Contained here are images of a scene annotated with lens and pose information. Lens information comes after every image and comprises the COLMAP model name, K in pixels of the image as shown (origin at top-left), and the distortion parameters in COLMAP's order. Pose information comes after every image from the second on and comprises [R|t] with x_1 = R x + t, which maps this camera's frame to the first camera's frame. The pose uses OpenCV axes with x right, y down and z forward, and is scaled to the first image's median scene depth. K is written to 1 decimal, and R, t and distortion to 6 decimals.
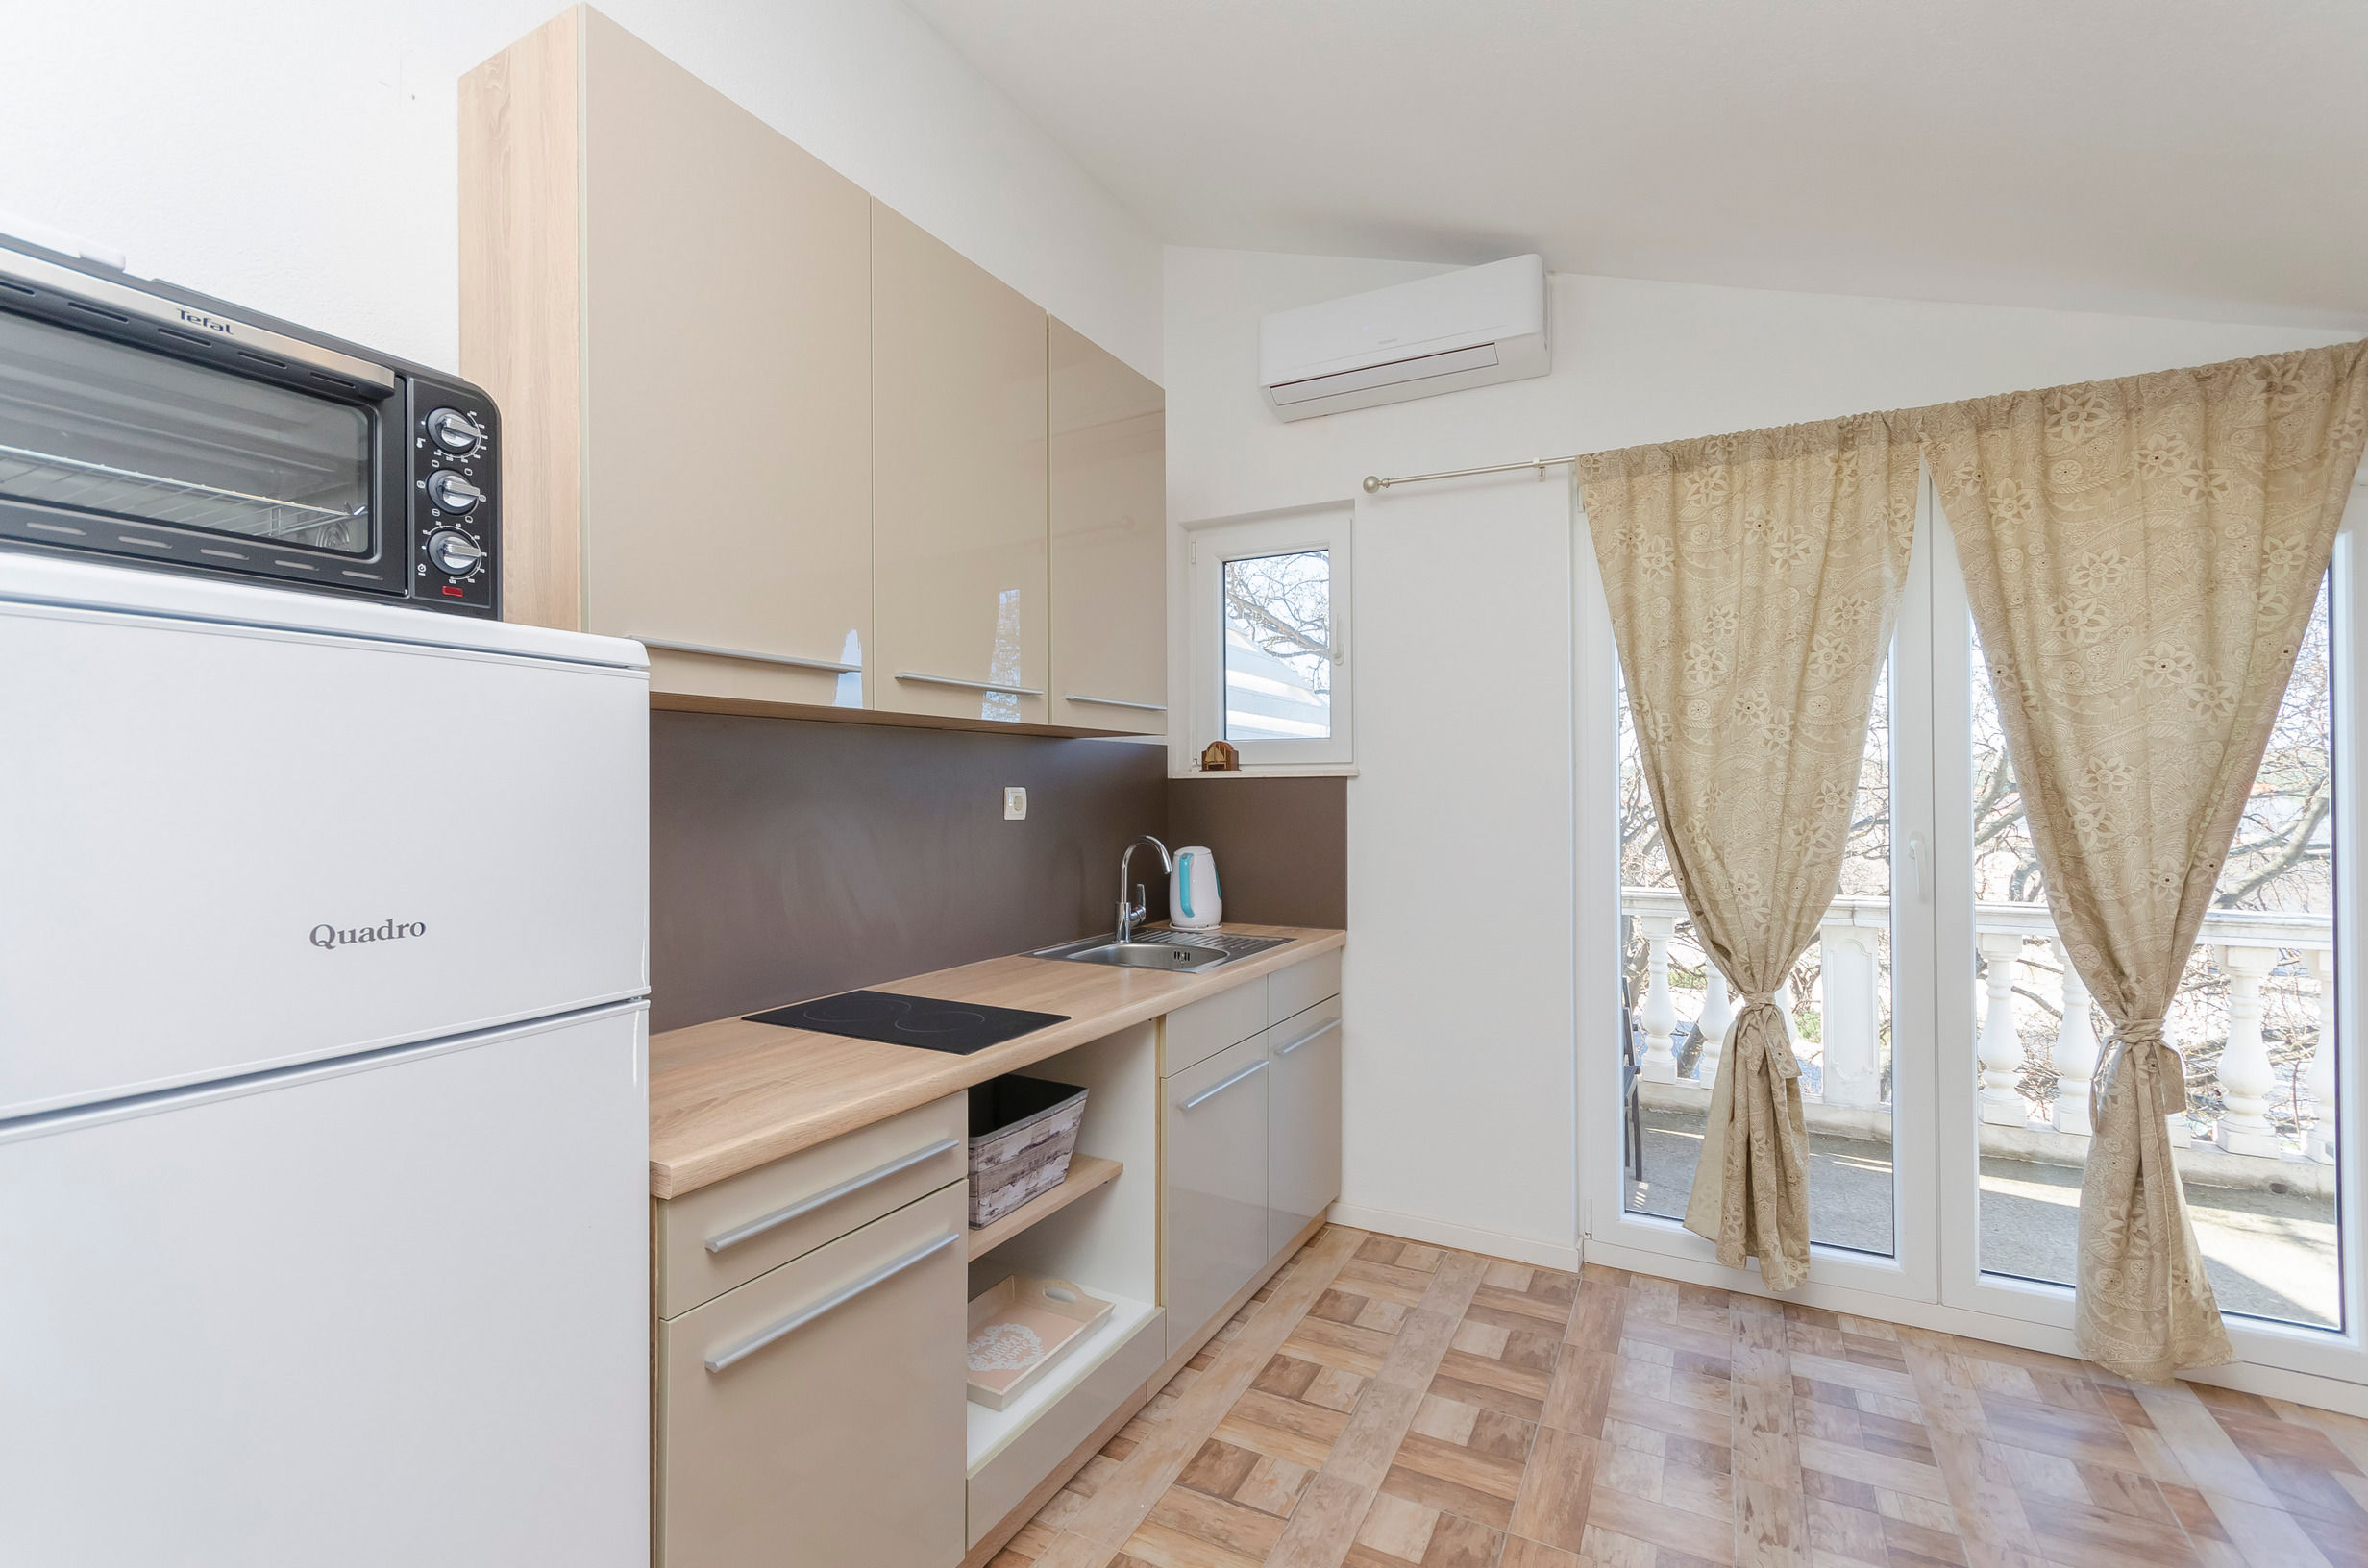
lens RADIAL K [[1048.7, 0, 1187.9], [0, 1048.7, 813.6], [0, 0, 1]] dist [0.005615, -0.000477]
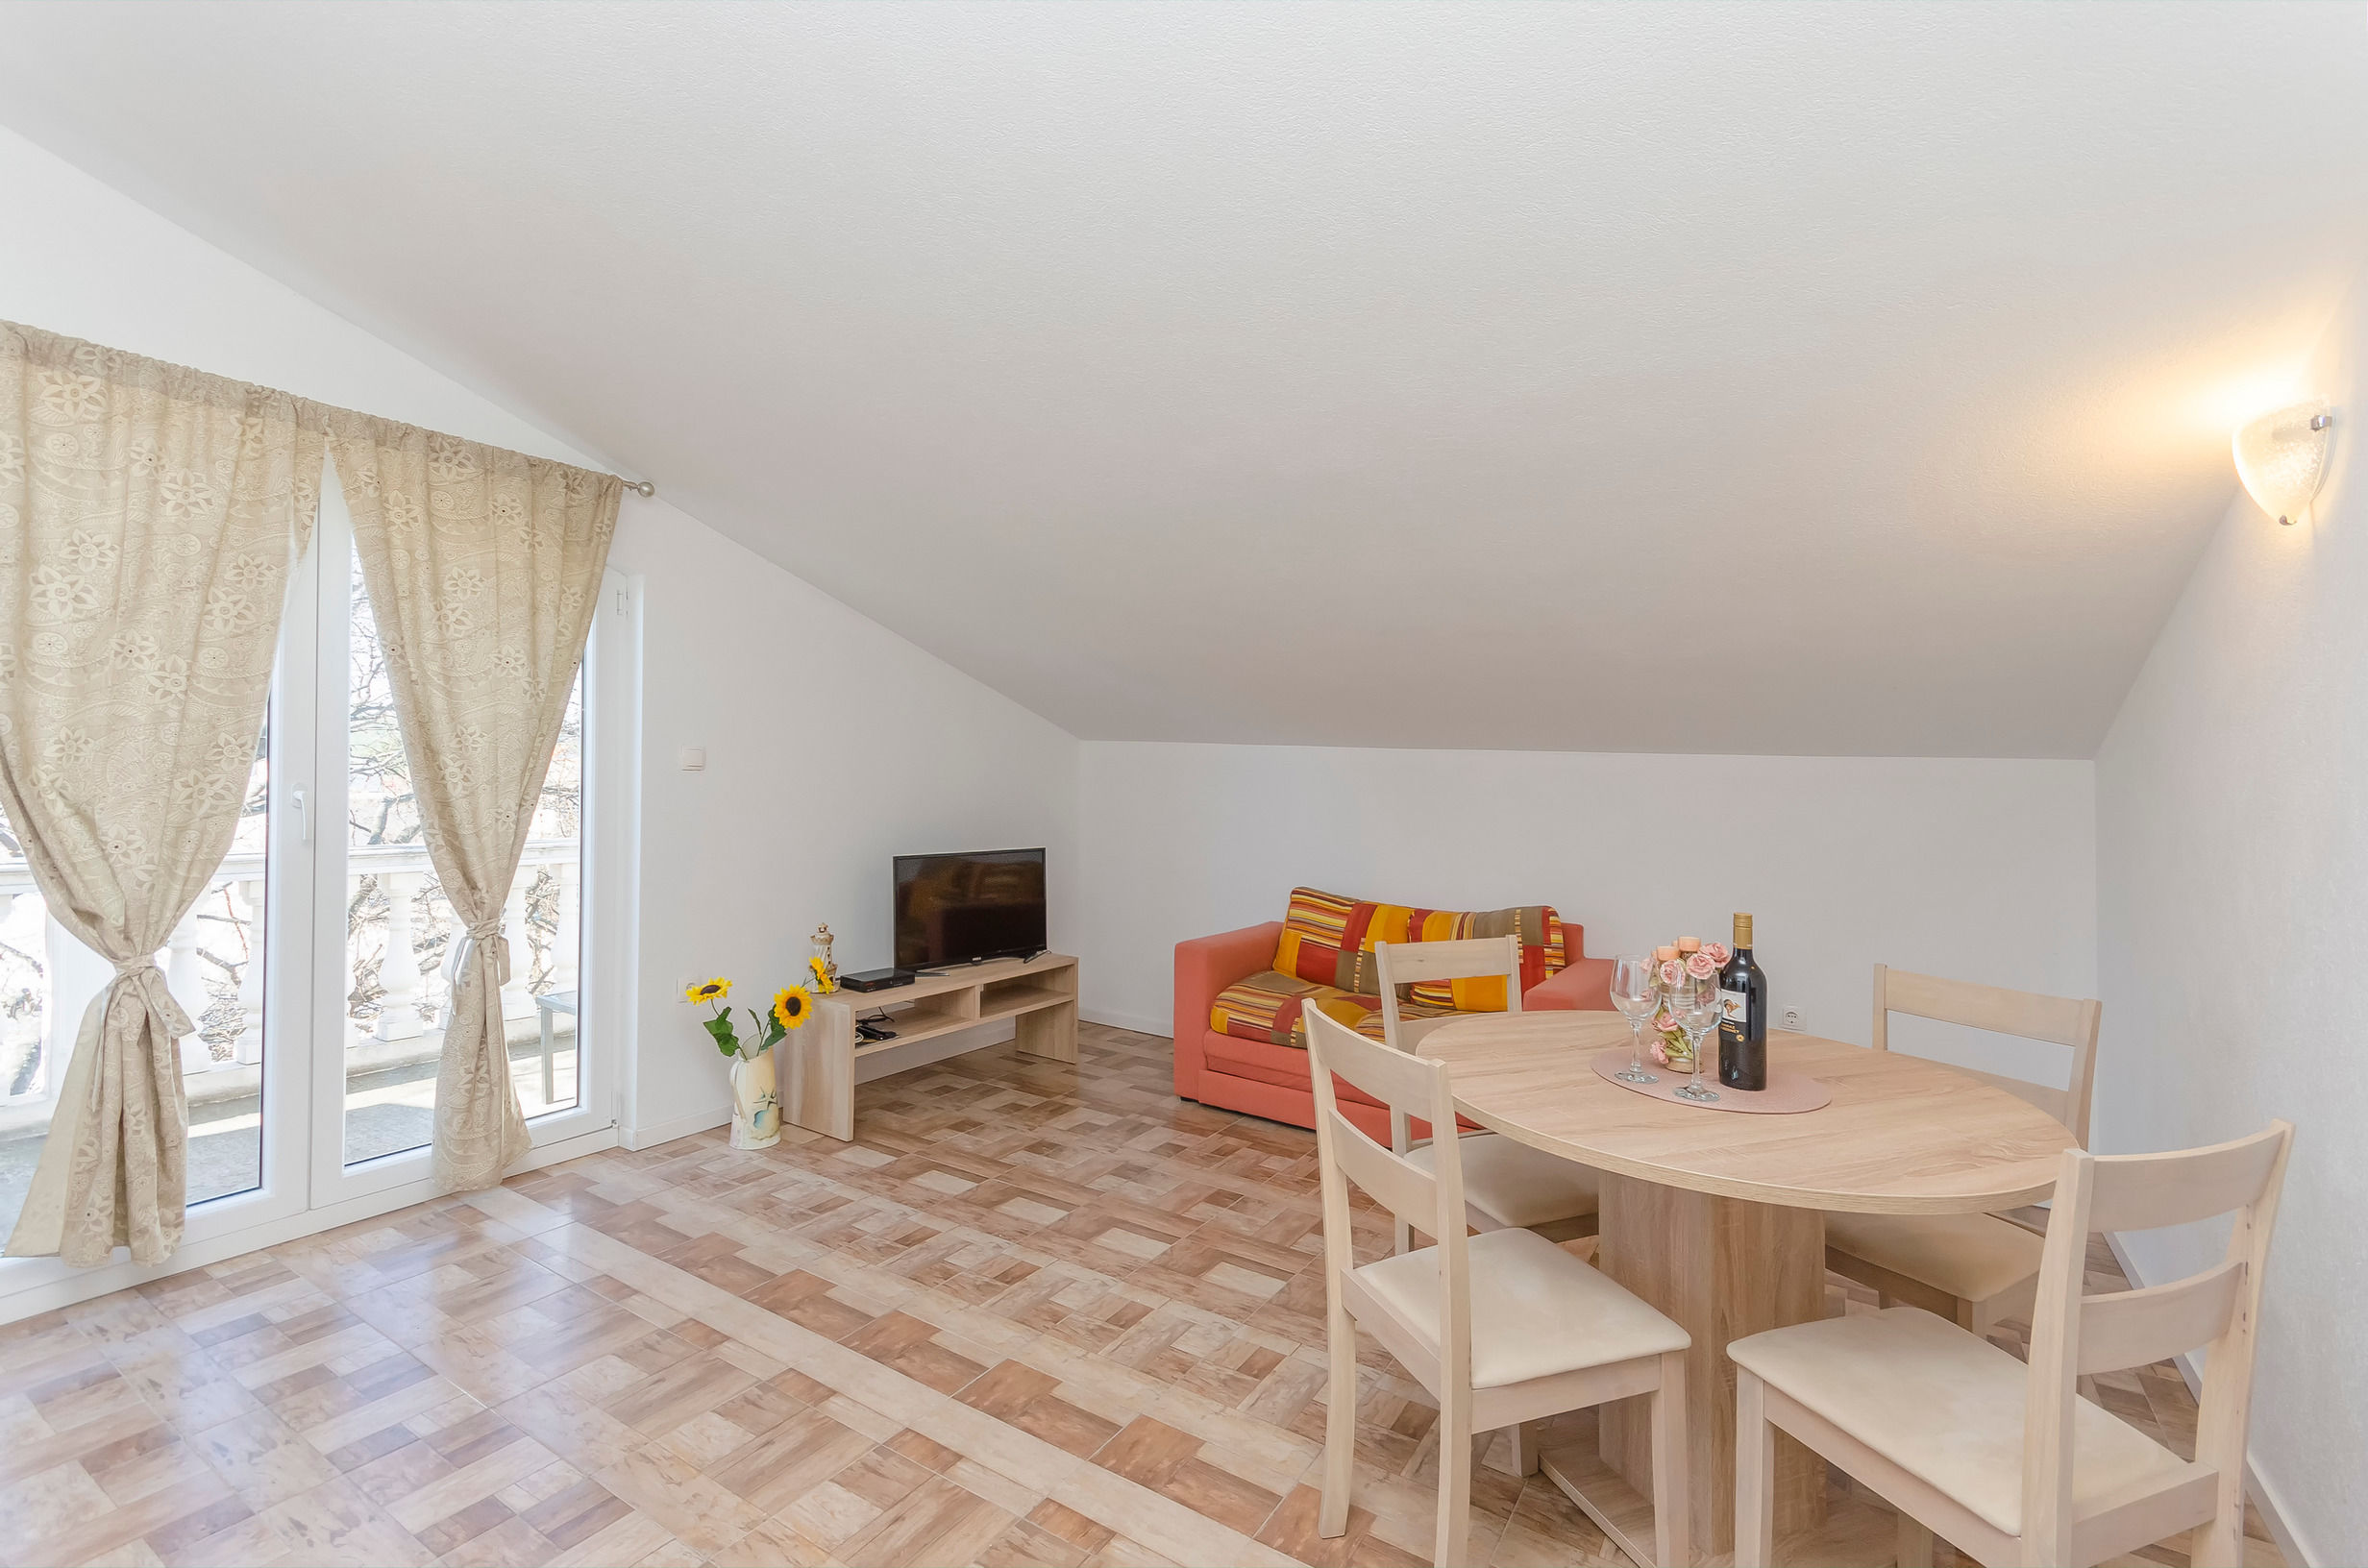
lens RADIAL K [[1048.7, 0, 1197.2], [0, 1048.7, 785.4], [0, 0, 1]] dist [0.005615, -0.000477]
pose [[0.076049, -0.008439, 0.997068, -0.359688], [-0.007542, 0.999931, 0.009038, 0.002730], [-0.997076, -0.008207, 0.075980, -0.012573]]
